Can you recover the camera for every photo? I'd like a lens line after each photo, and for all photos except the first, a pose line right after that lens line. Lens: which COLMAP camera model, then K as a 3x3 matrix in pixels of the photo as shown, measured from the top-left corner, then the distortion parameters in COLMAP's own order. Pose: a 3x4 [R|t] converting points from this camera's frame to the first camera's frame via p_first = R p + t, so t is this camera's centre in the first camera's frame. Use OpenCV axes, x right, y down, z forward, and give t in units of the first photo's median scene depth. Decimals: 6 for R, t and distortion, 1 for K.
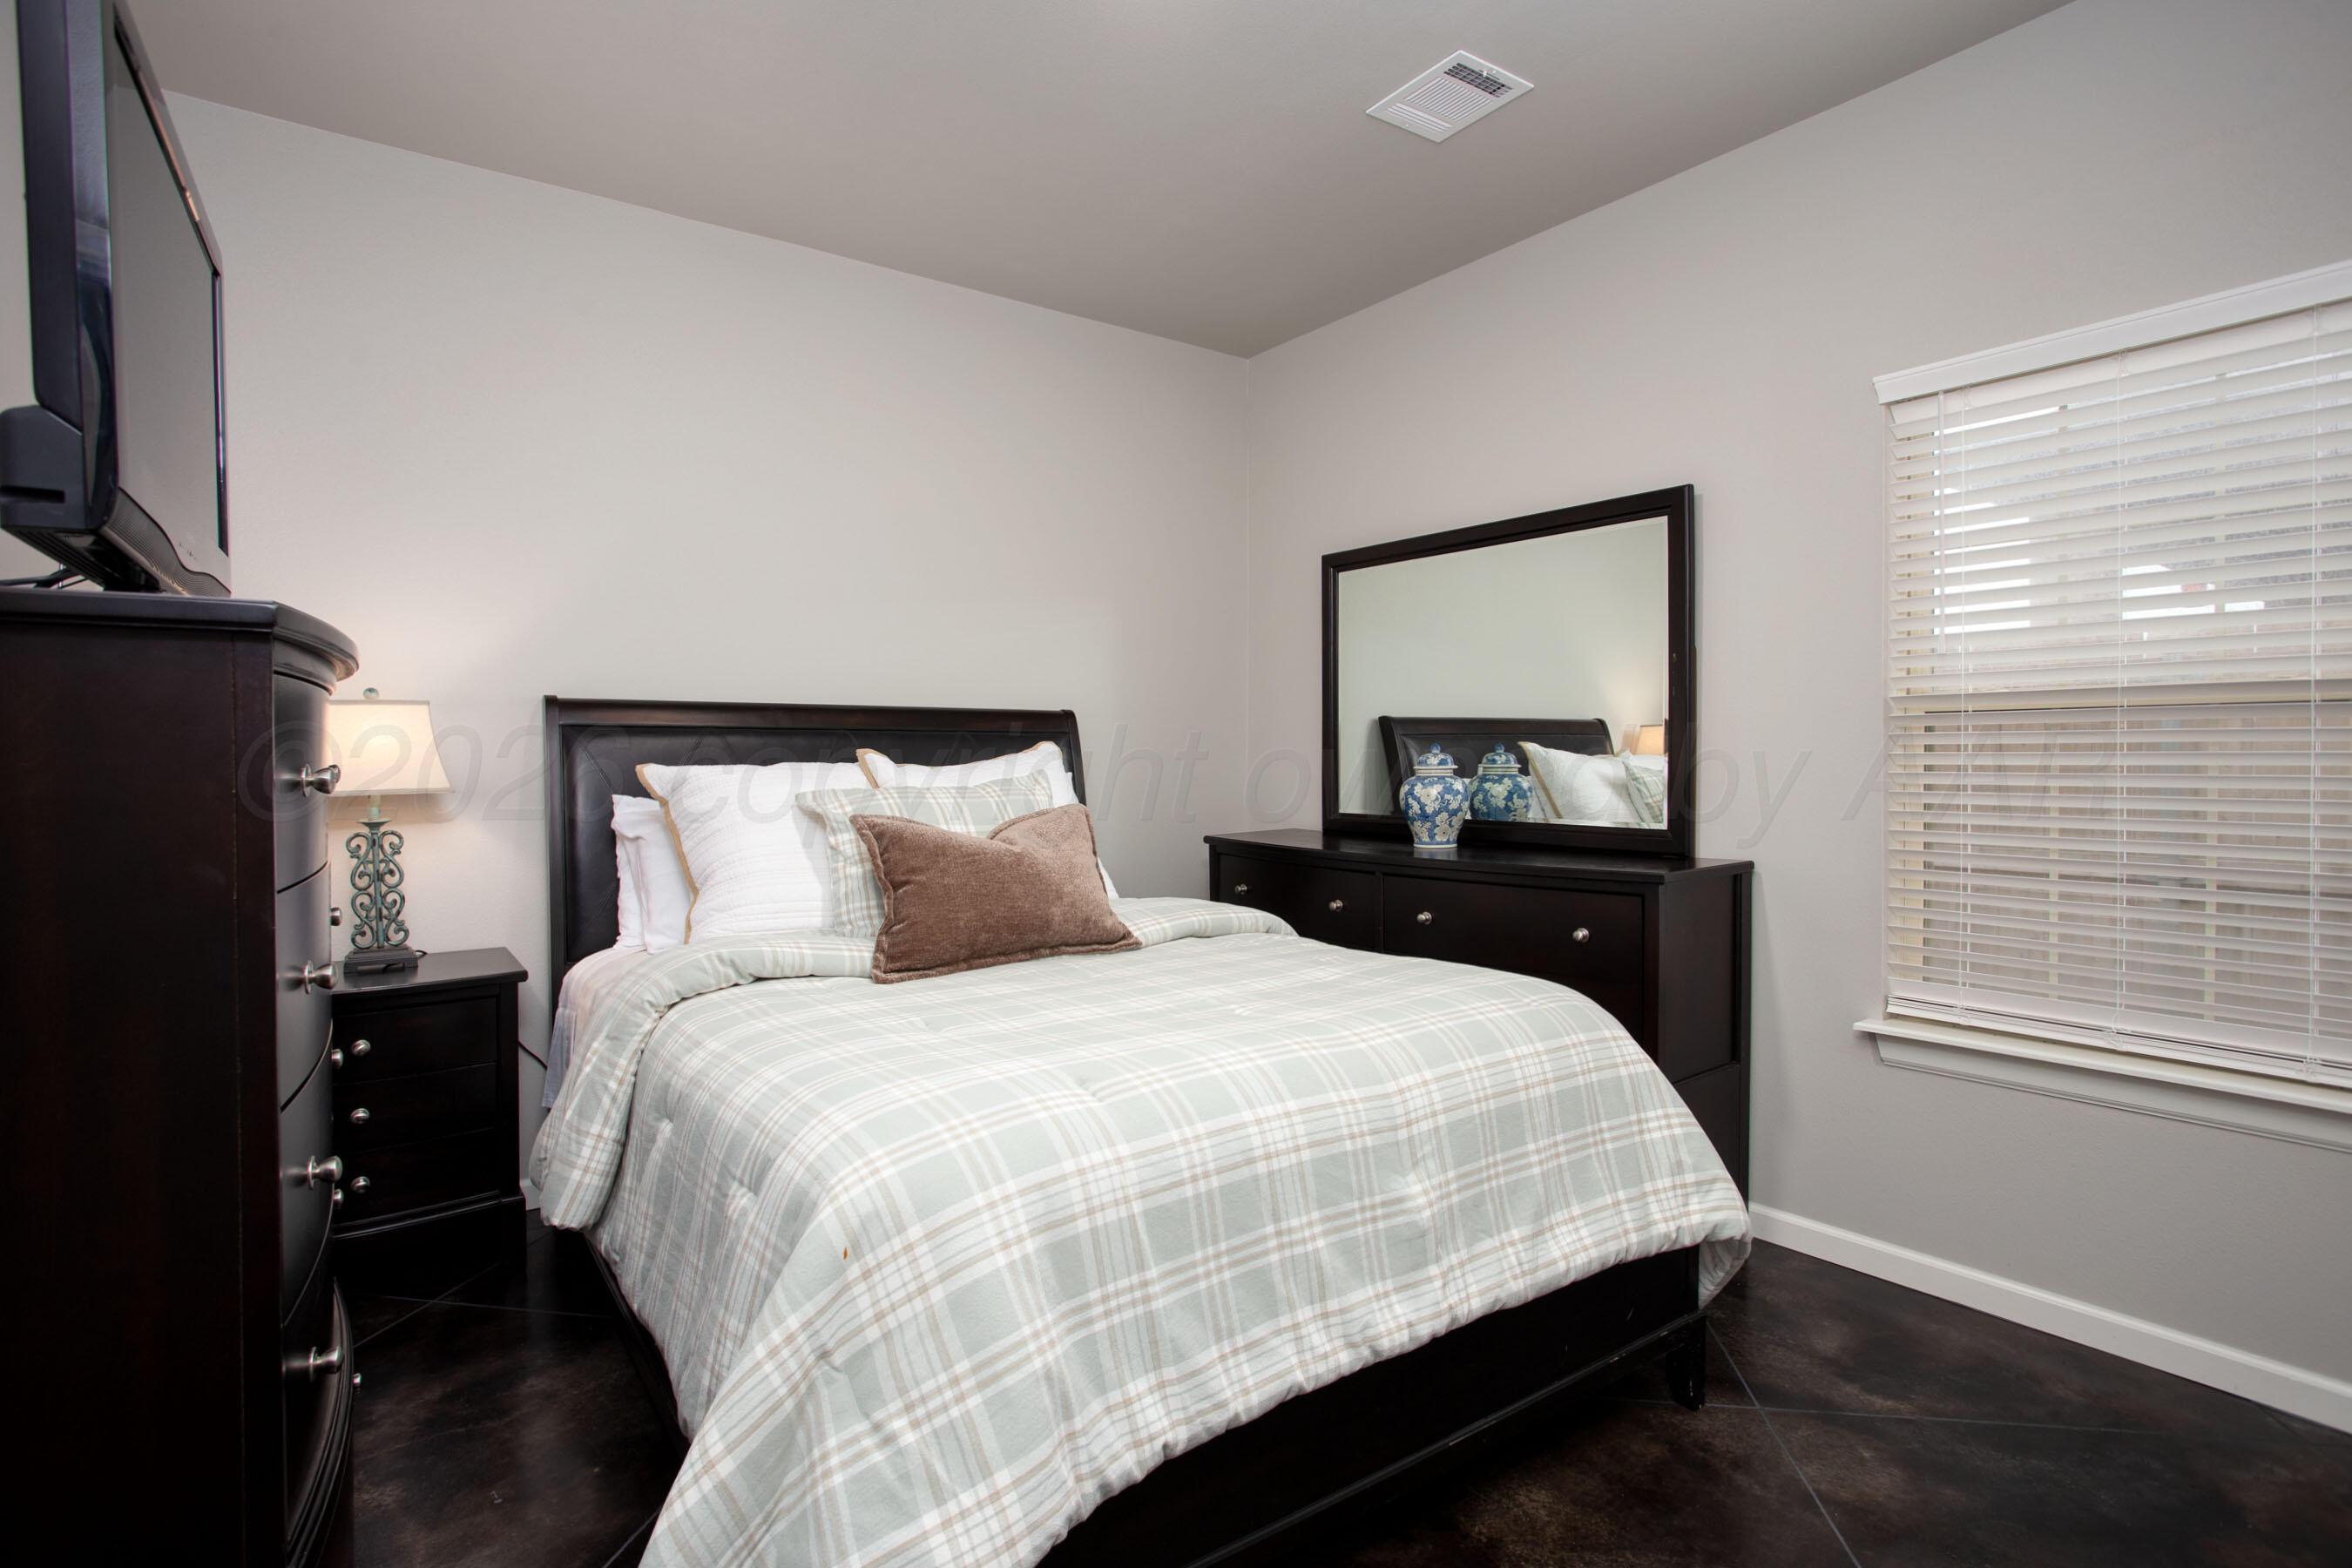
lens RADIAL K [[1166.6, 0, 1176.0], [0, 1166.6, 784.0], [0, 0, 1]] dist [-0.083020, -0.000024]
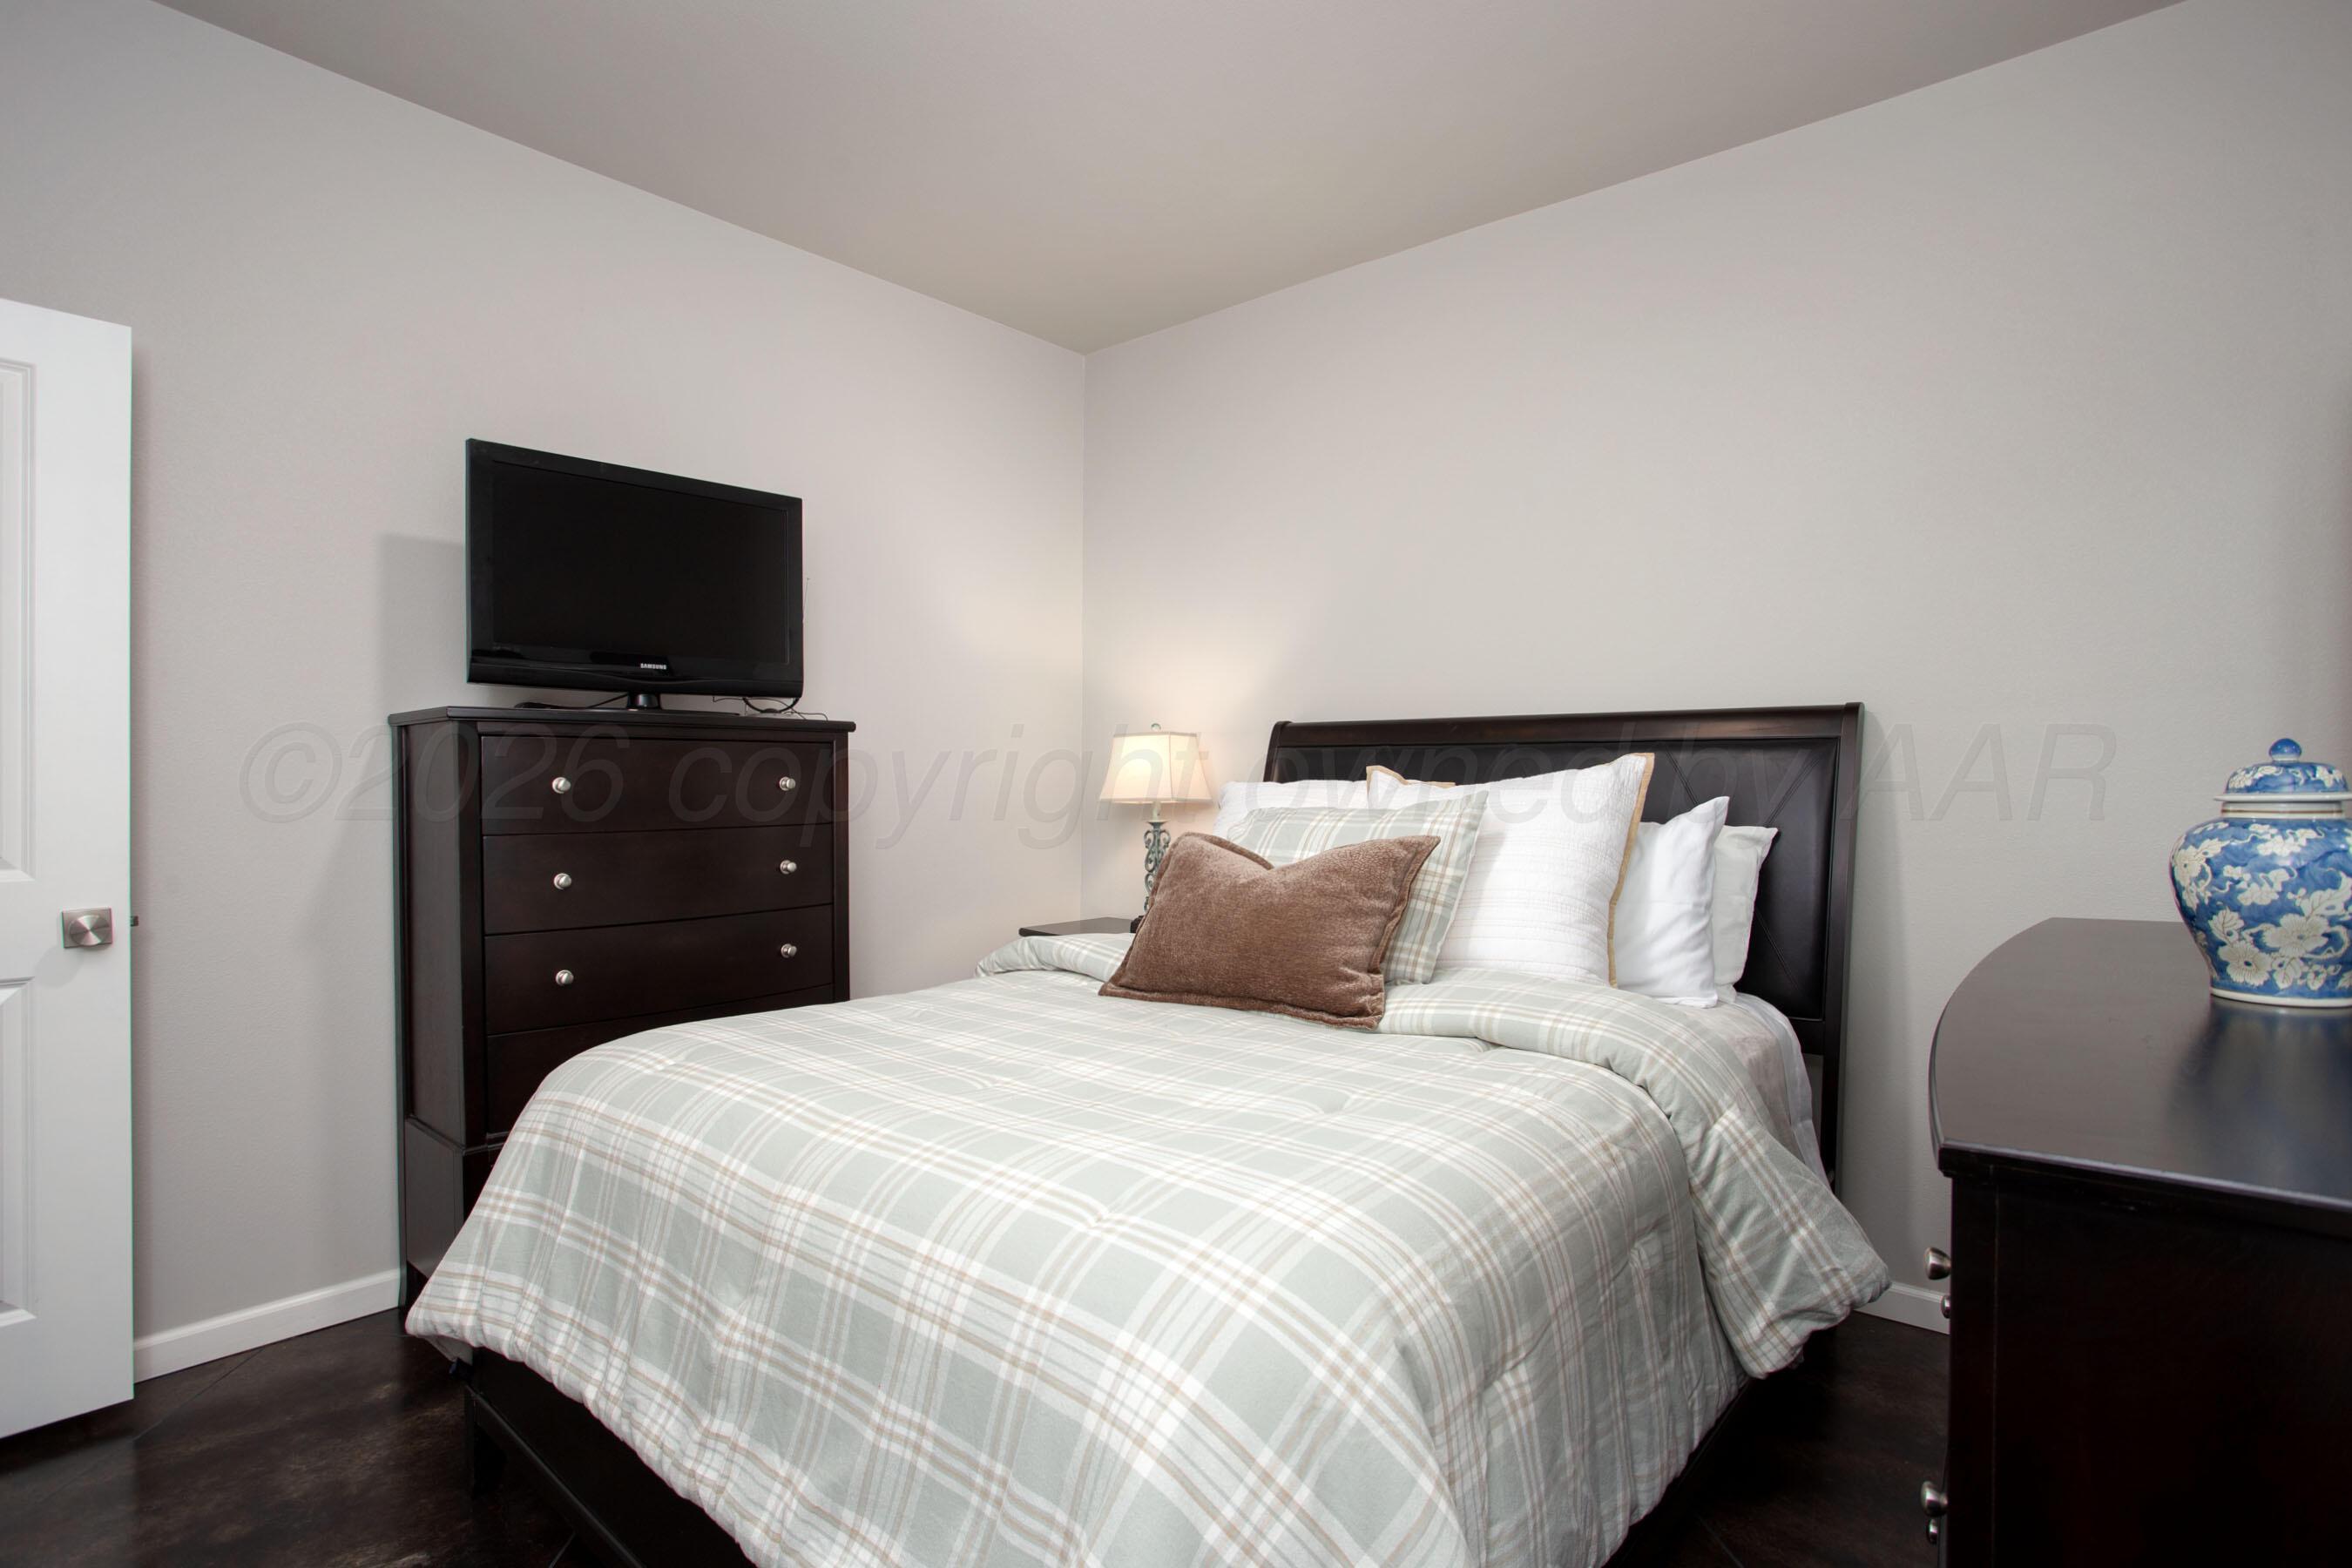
lens RADIAL K [[1178.7, 0, 1176.0], [0, 1178.7, 784.0], [0, 0, 1]] dist [-0.046161, 0.000560]
pose [[0.218677, 0.007247, -0.975770, 0.687589], [-0.020036, 0.999795, 0.002935, -0.016940], [0.975591, 0.018908, 0.218778, 0.724414]]
